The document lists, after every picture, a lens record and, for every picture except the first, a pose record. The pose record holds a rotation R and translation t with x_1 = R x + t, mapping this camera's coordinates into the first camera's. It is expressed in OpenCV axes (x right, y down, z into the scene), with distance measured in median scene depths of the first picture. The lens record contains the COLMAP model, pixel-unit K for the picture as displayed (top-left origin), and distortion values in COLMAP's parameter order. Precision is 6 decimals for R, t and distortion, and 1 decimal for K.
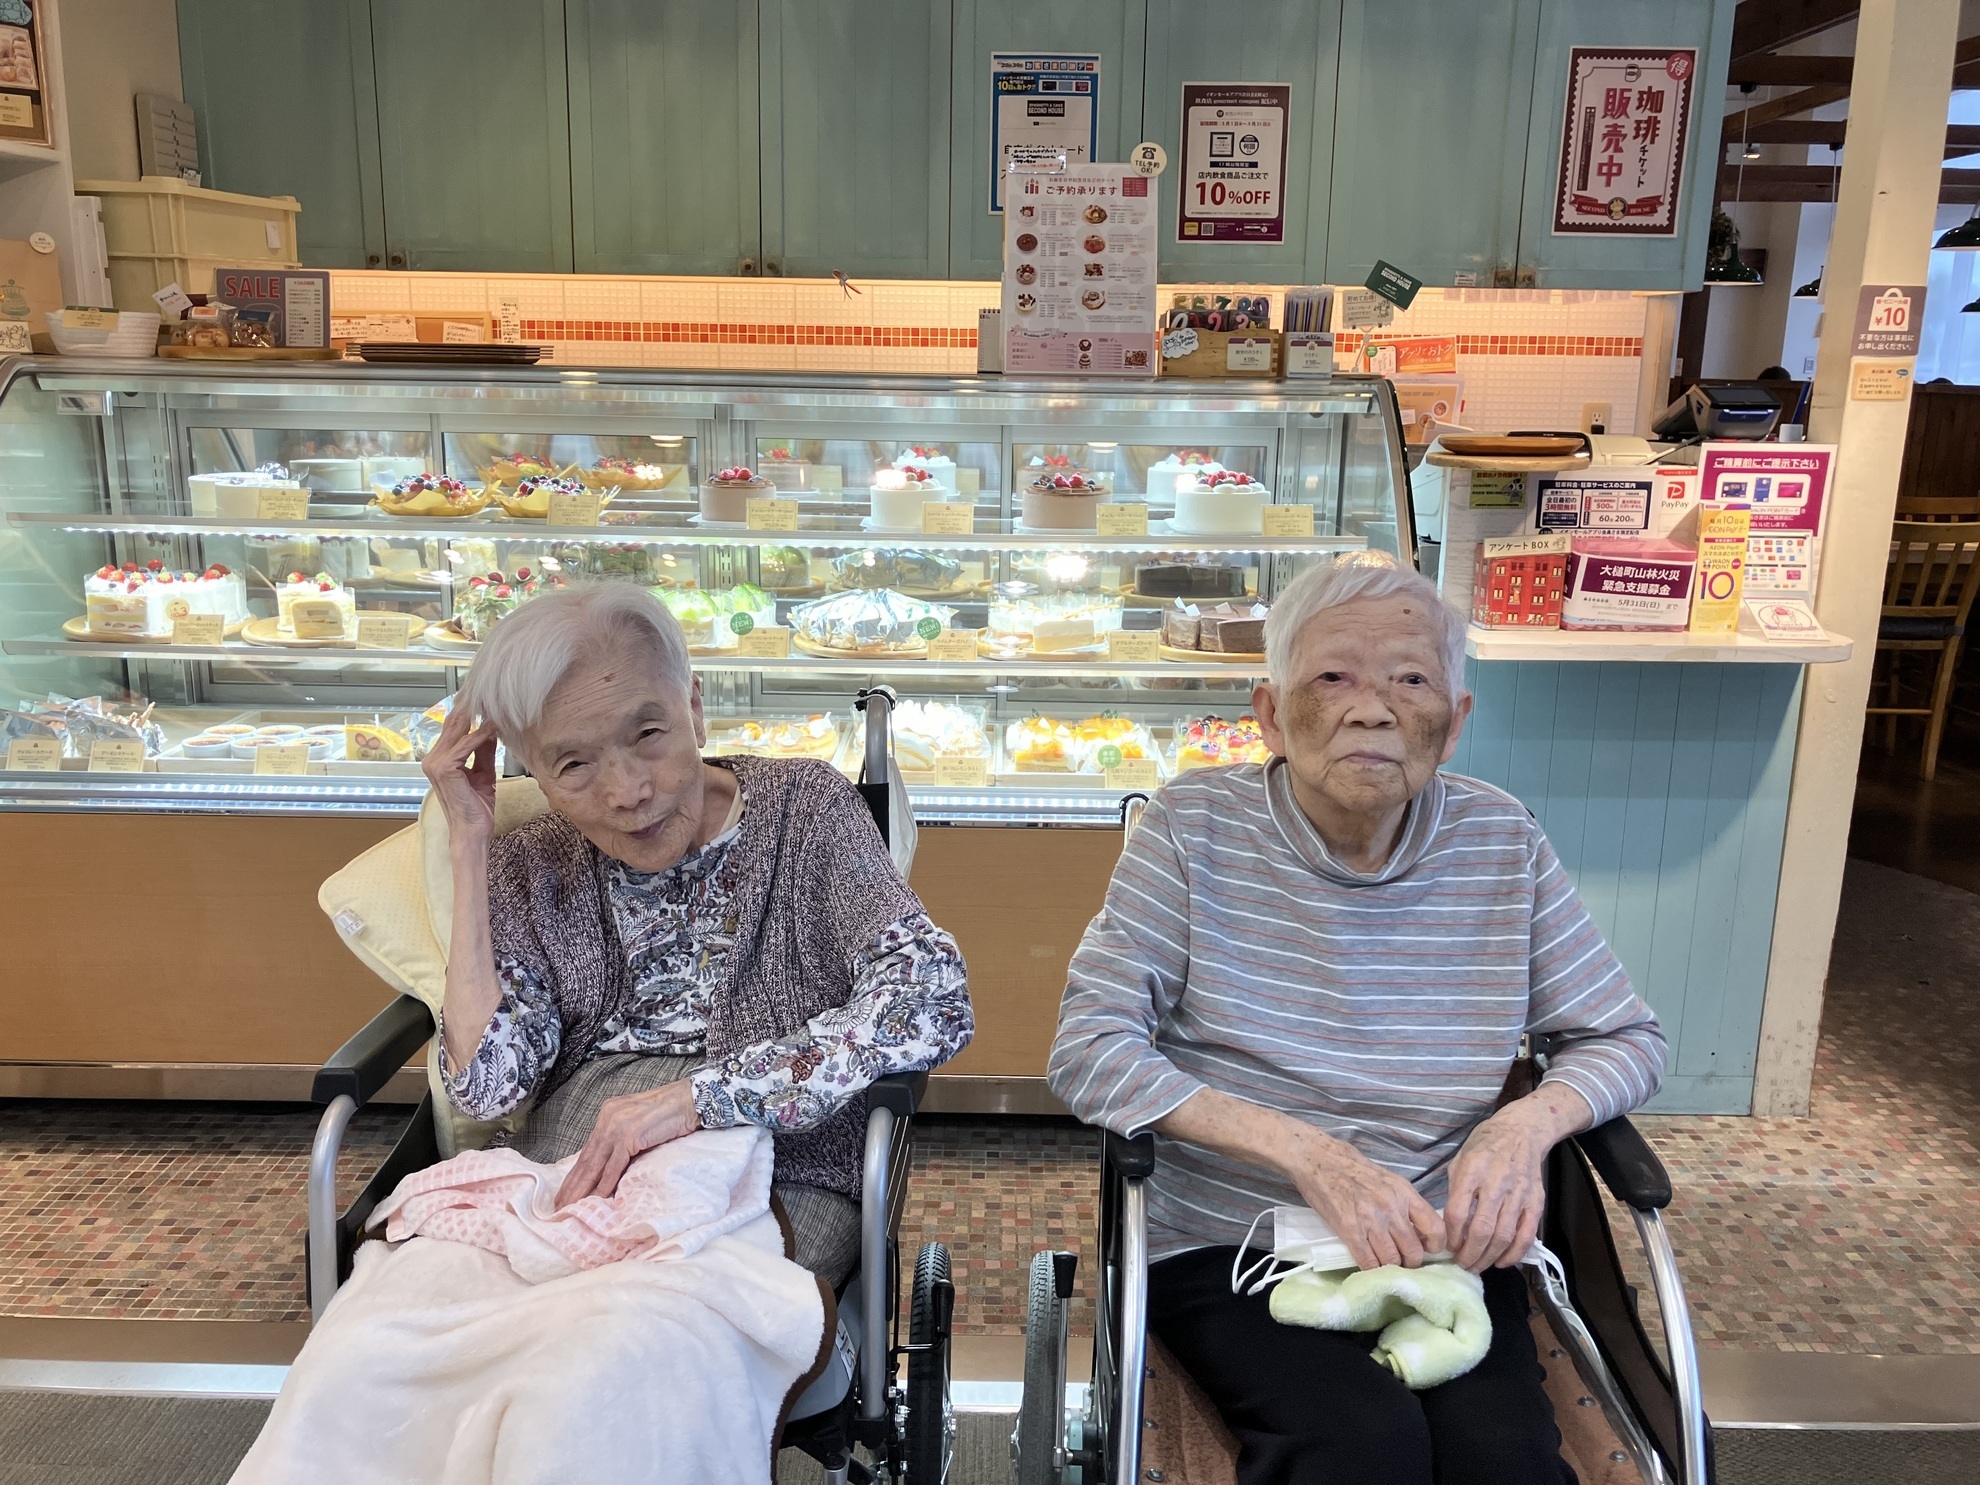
lens RADIAL K [[1652.3, 0, 975.6], [0, 1652.3, 752.2], [0, 0, 1]] dist [0.011903, -0.021966]
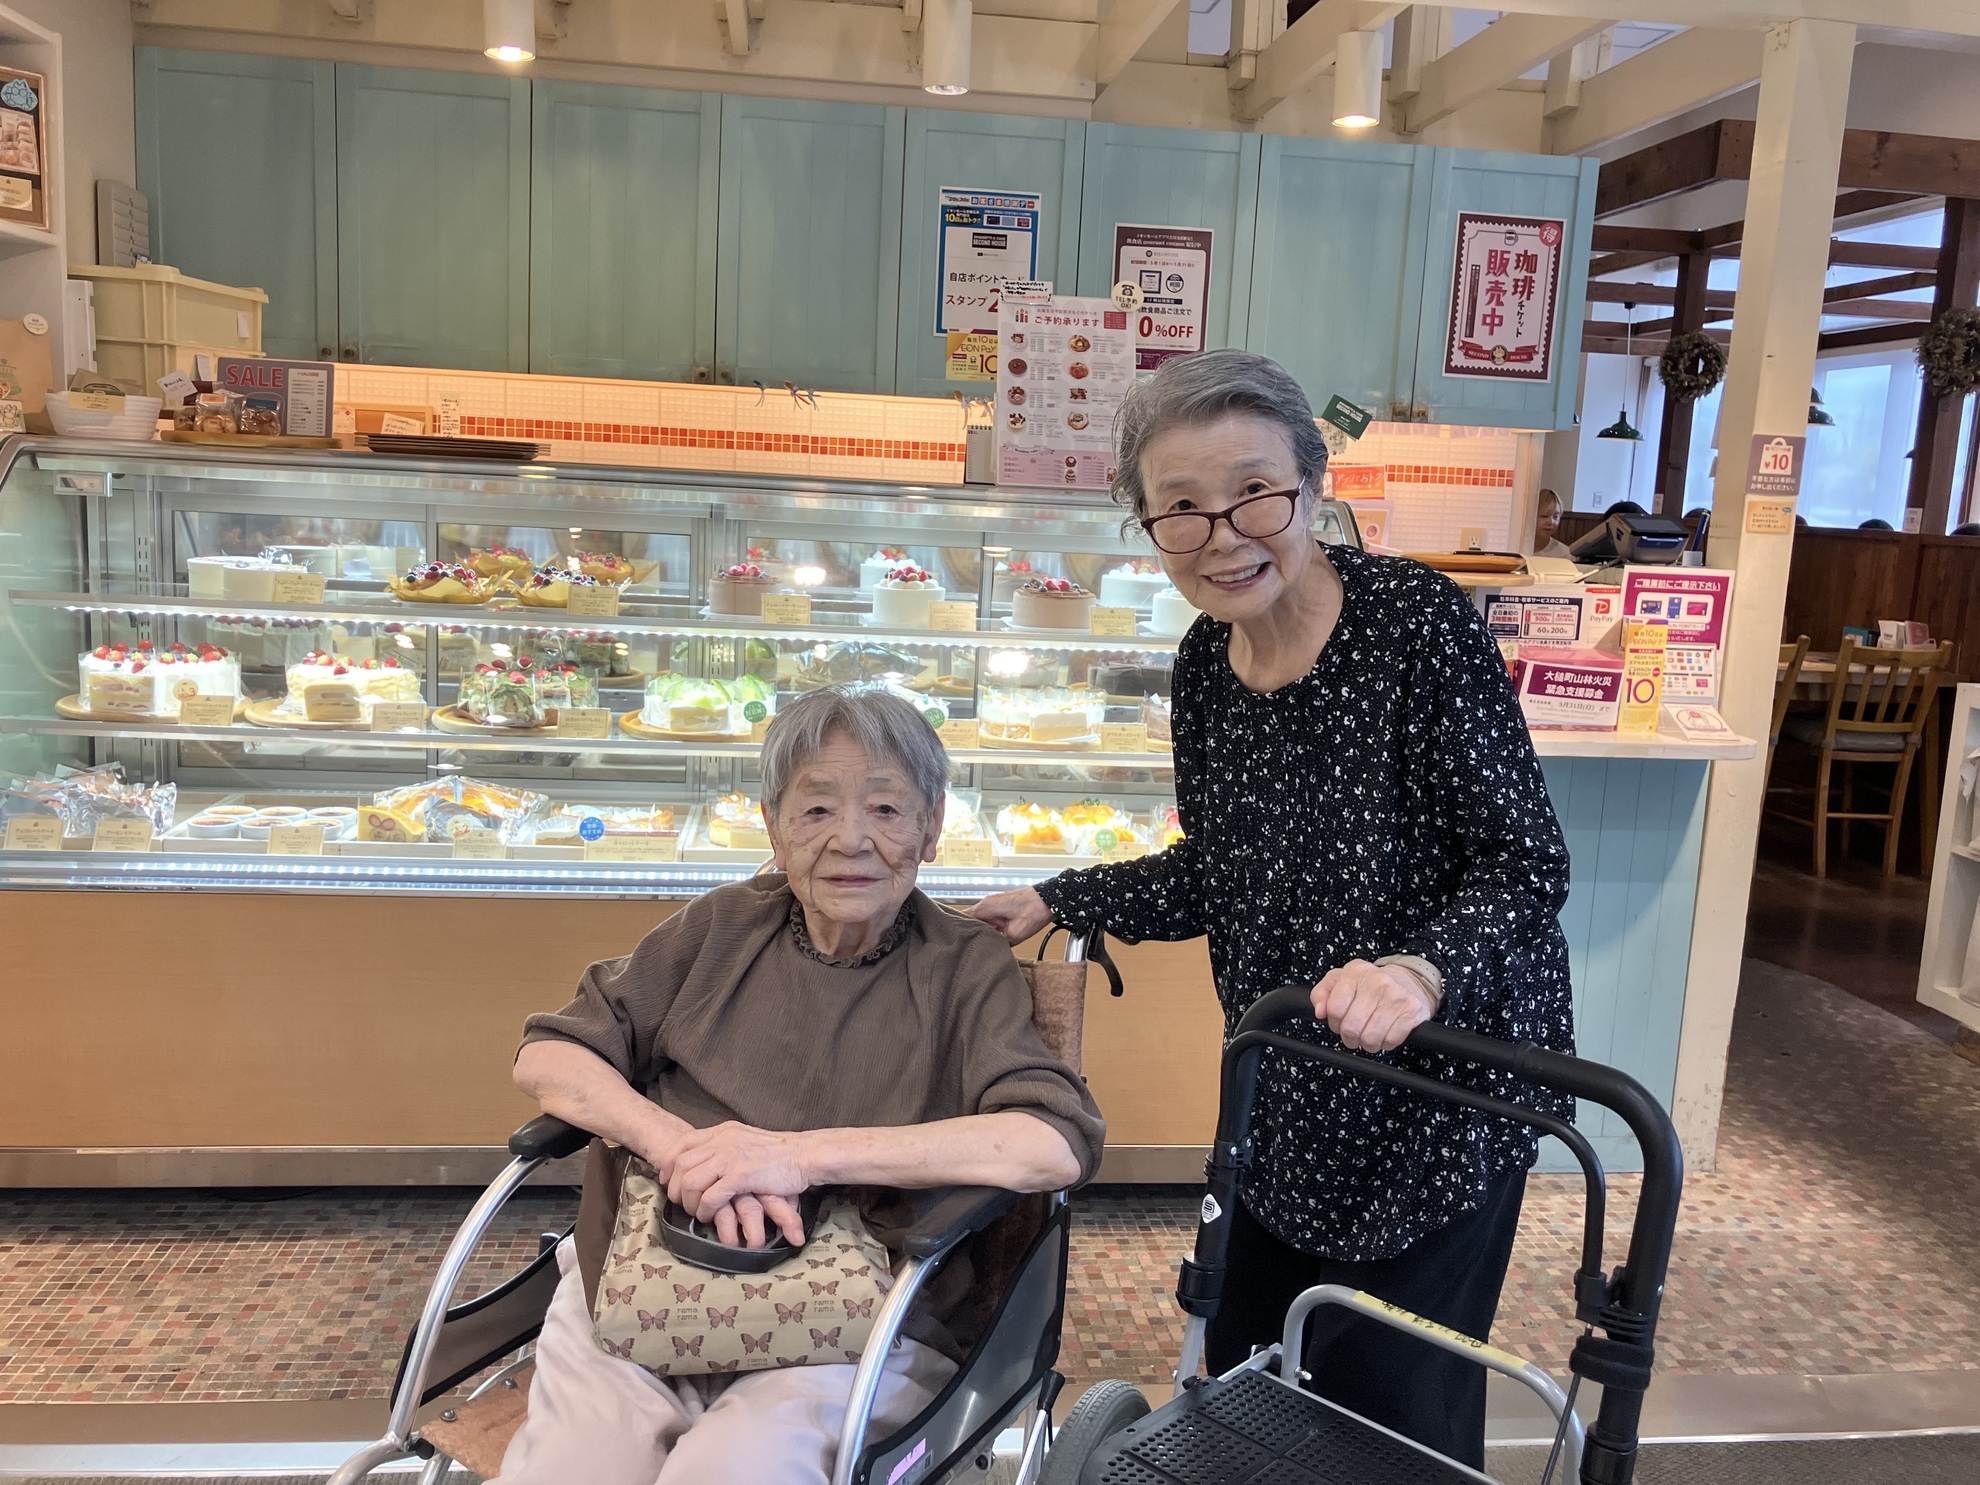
lens RADIAL K [[1652.3, 0, 993.8], [0, 1652.3, 740.5], [0, 0, 1]] dist [0.011903, -0.021966]
pose [[0.991557, 0.012974, 0.129024, -0.120499], [-0.003820, 0.997473, -0.070939, 0.013121], [-0.129618, 0.069847, 0.989101, -0.050327]]
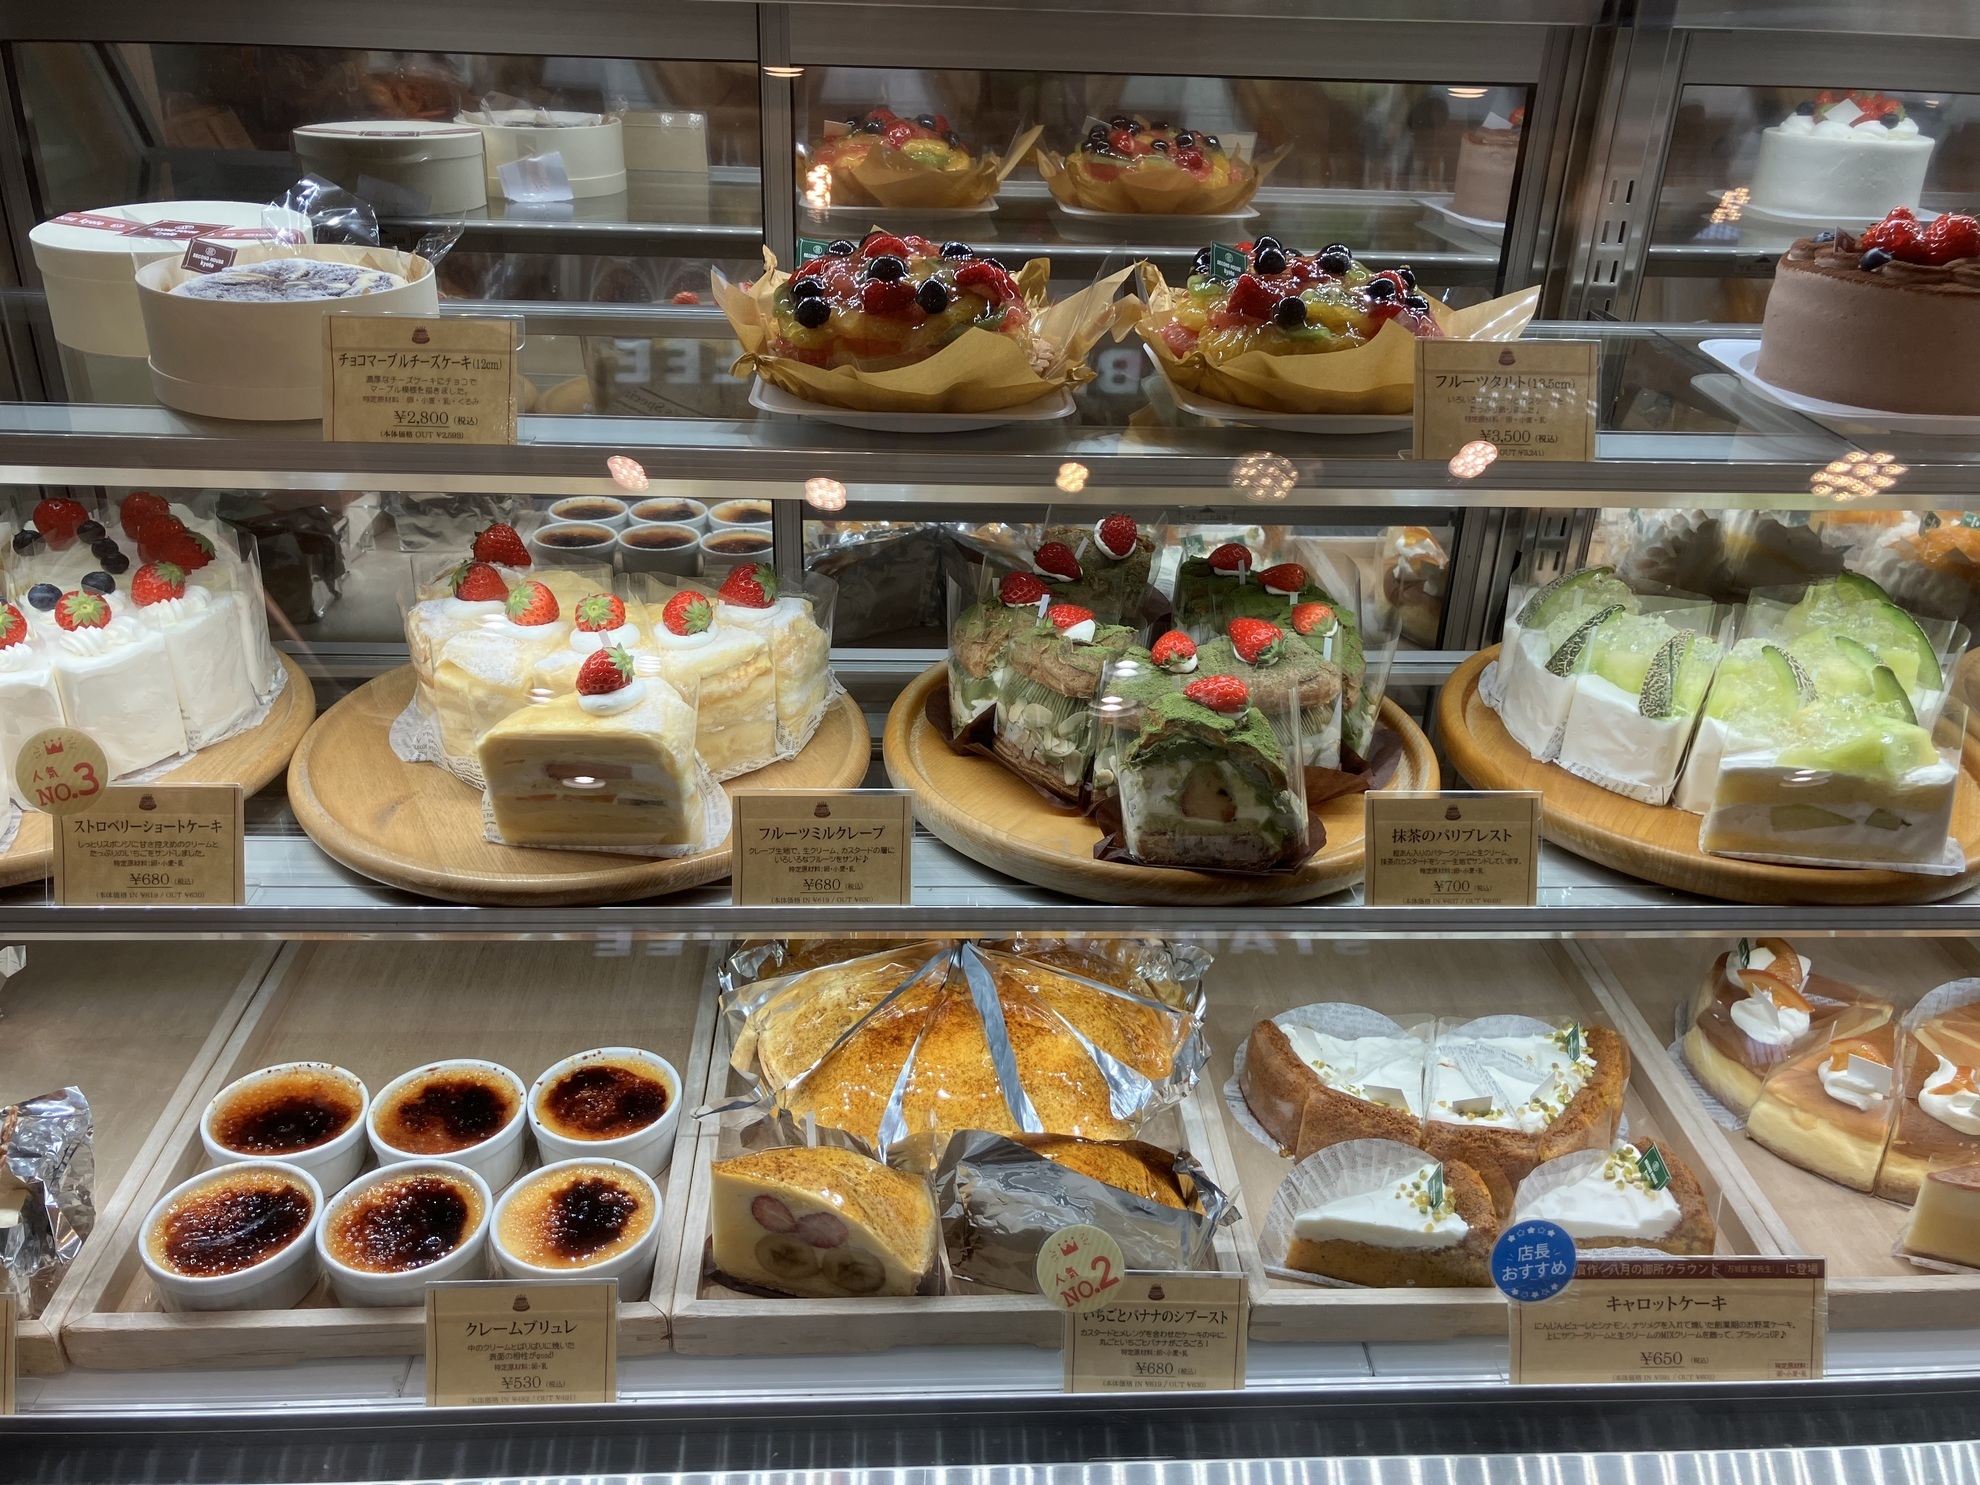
lens RADIAL K [[1652.3, 0, 994.5], [0, 1652.3, 738.9], [0, 0, 1]] dist [0.011903, -0.021966]
pose [[0.997385, -0.017300, 0.070165, -0.332027], [0.001061, 0.974324, 0.225150, -0.146579], [-0.072258, -0.224487, 0.971794, 0.692703]]
